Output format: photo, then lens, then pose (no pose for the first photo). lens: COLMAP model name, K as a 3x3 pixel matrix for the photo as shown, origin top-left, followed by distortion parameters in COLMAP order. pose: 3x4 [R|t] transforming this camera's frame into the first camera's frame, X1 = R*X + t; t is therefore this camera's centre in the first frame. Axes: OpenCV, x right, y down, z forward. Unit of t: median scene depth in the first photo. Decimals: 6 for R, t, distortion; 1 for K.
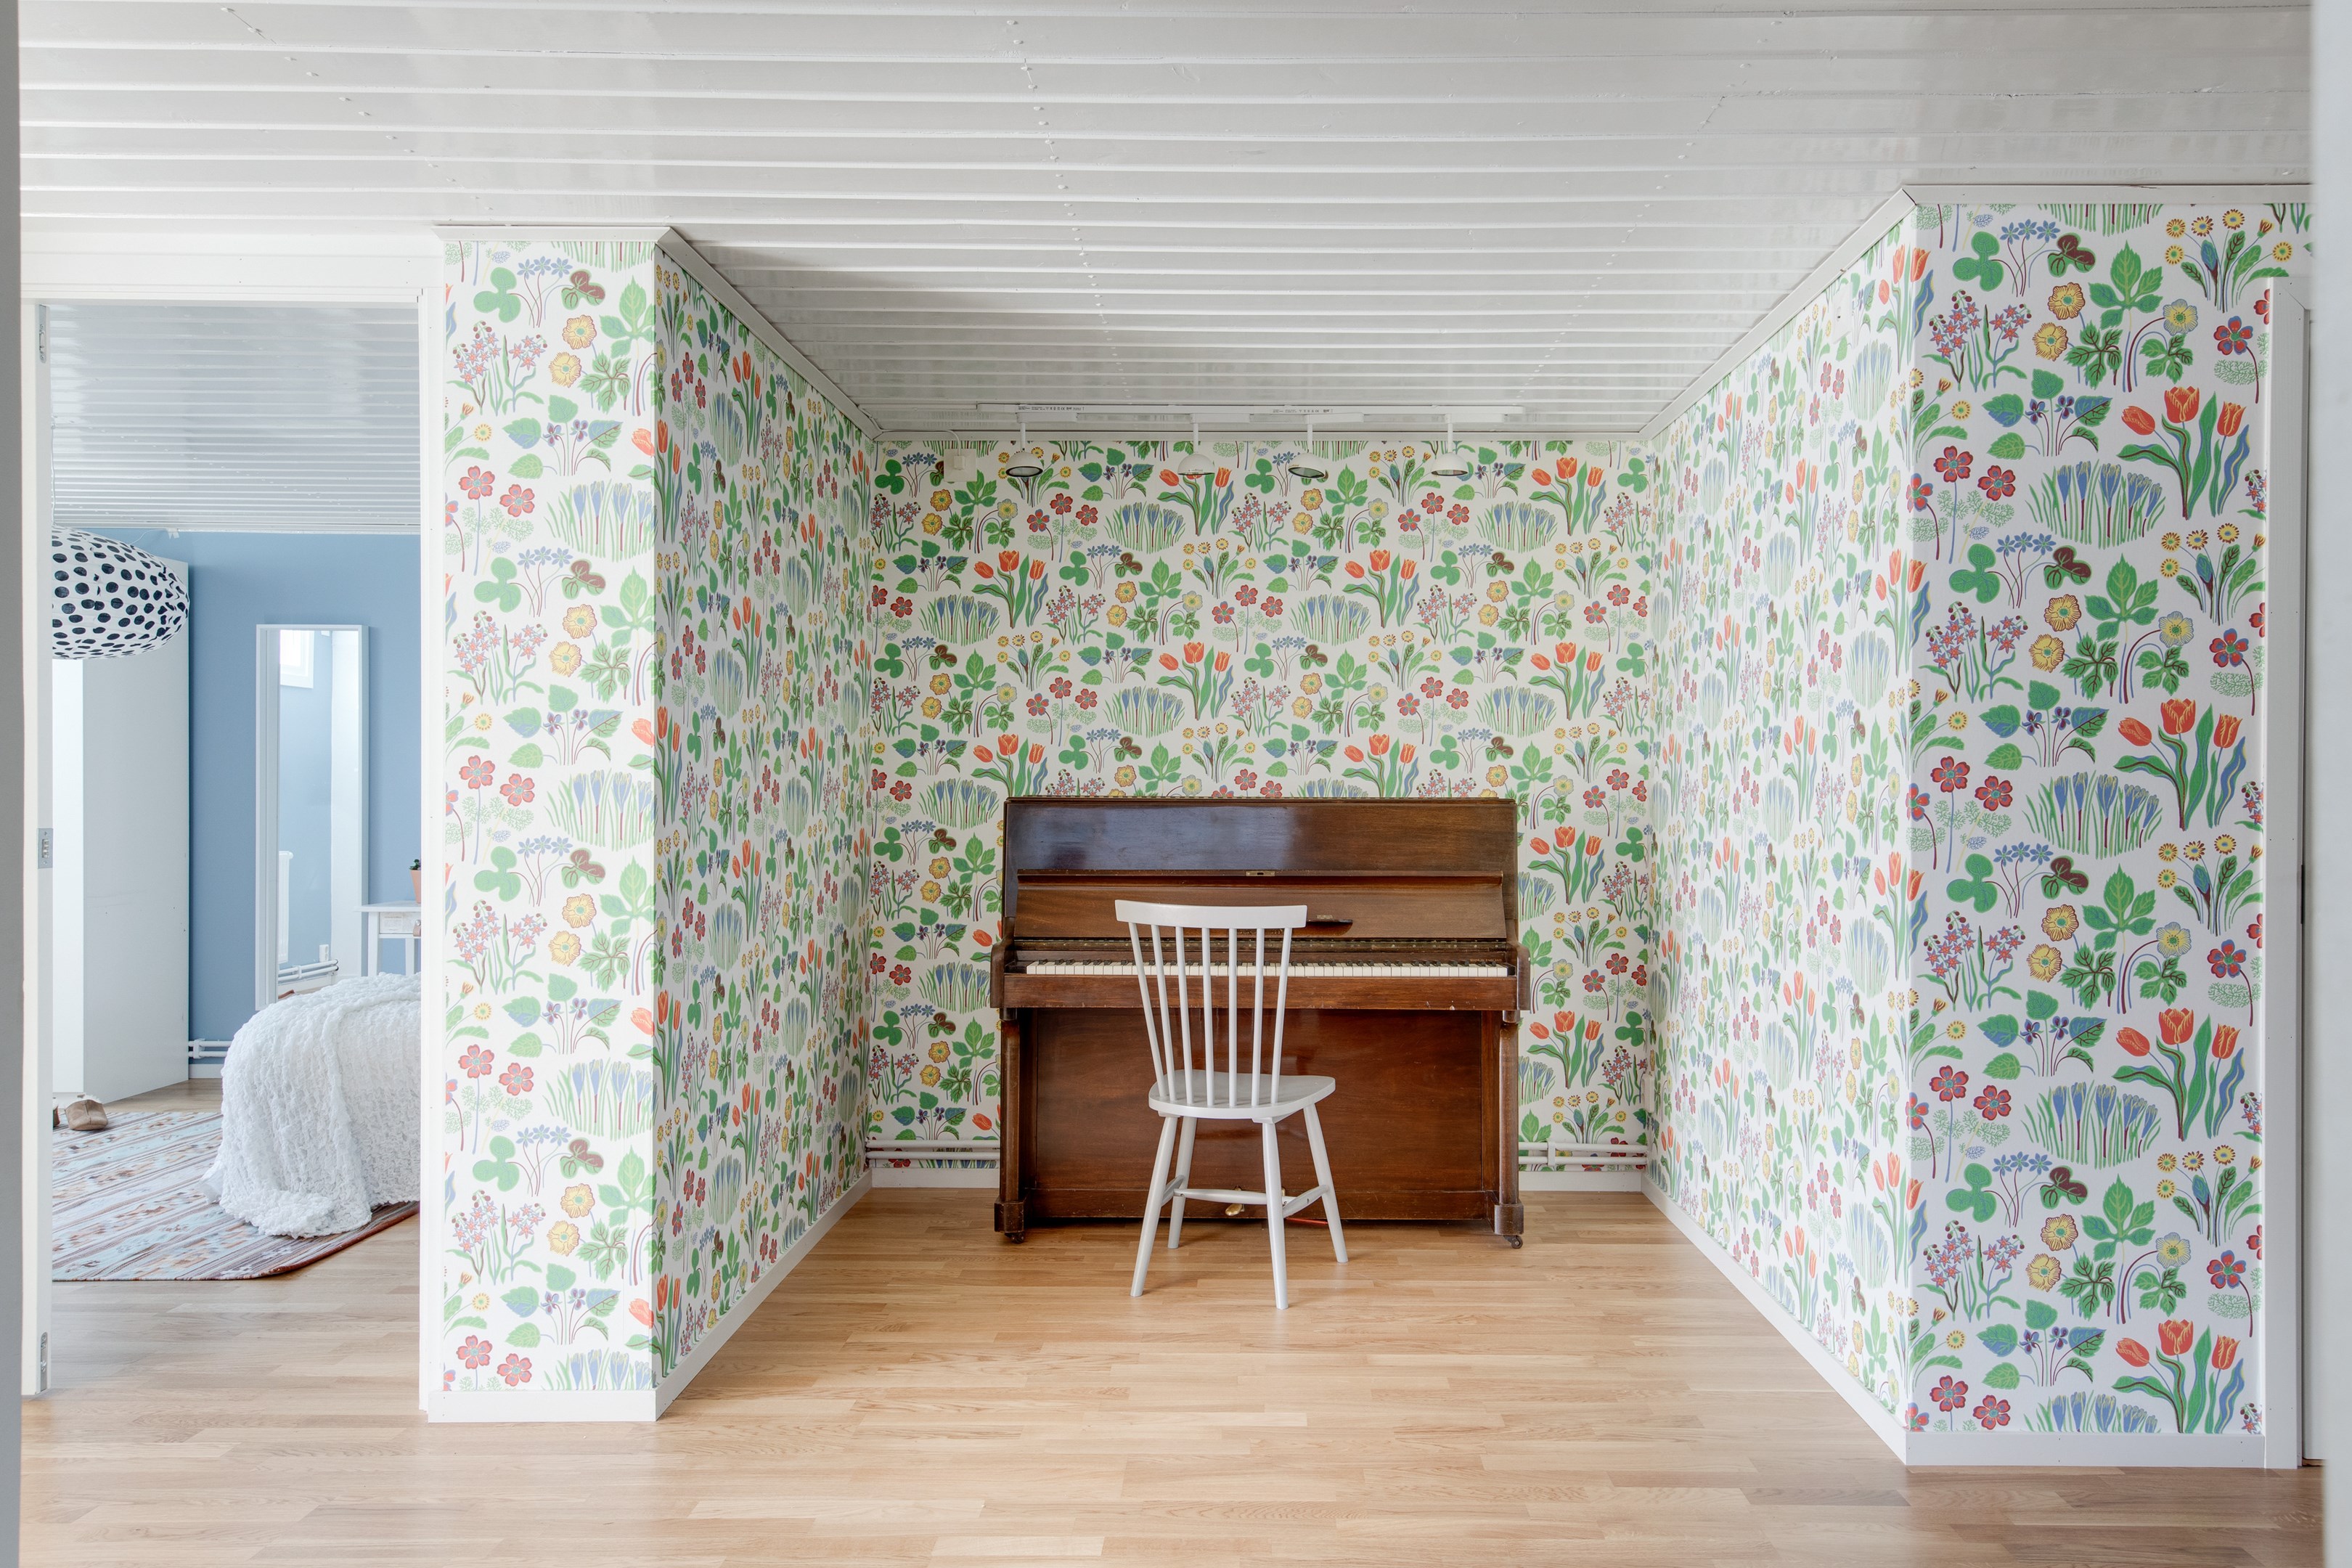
lens RADIAL K [[1588.5, 0, 1177.8], [0, 1588.5, 786.8], [0, 0, 1]] dist [0.031650, 0.001243]
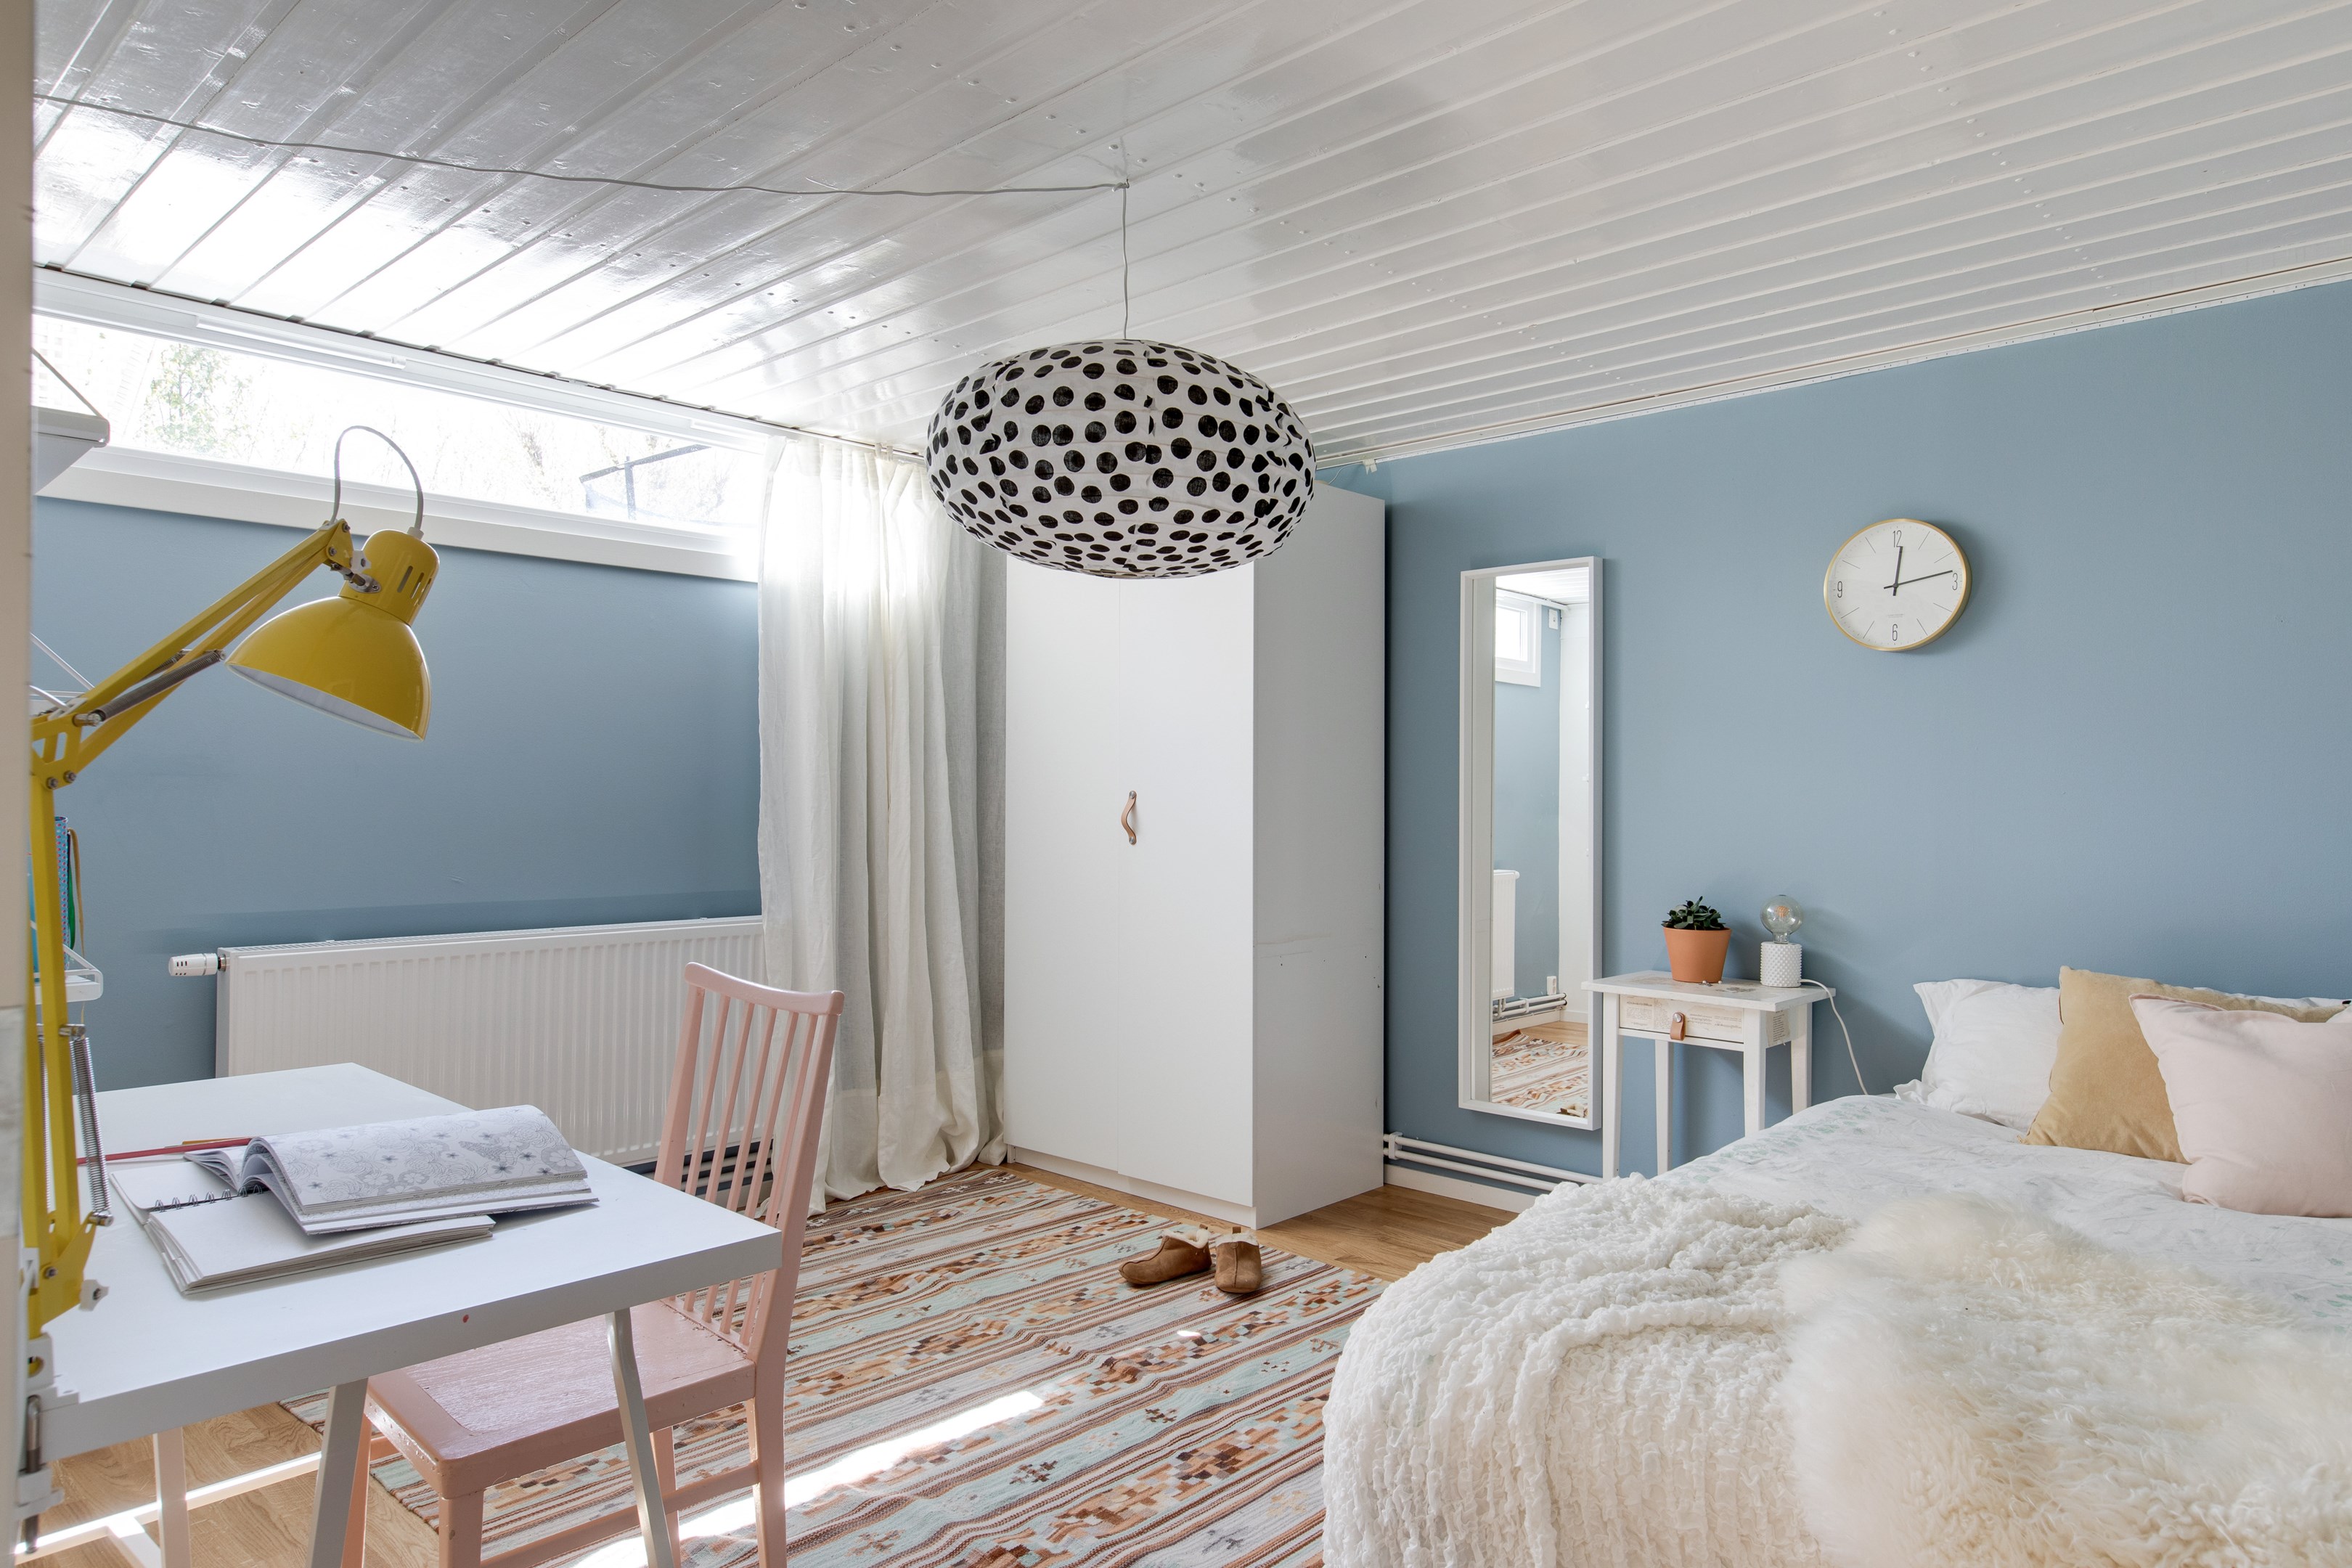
lens RADIAL K [[1427.7, 0, 1179.9], [0, 1427.7, 793.4], [0, 0, 1]] dist [0.008896, 0.000235]
pose [[0.732235, -0.002276, -0.681048, -0.331232], [-0.001061, 0.999989, -0.004483, 0.002679], [0.681051, 0.004005, 0.732225, 0.643218]]
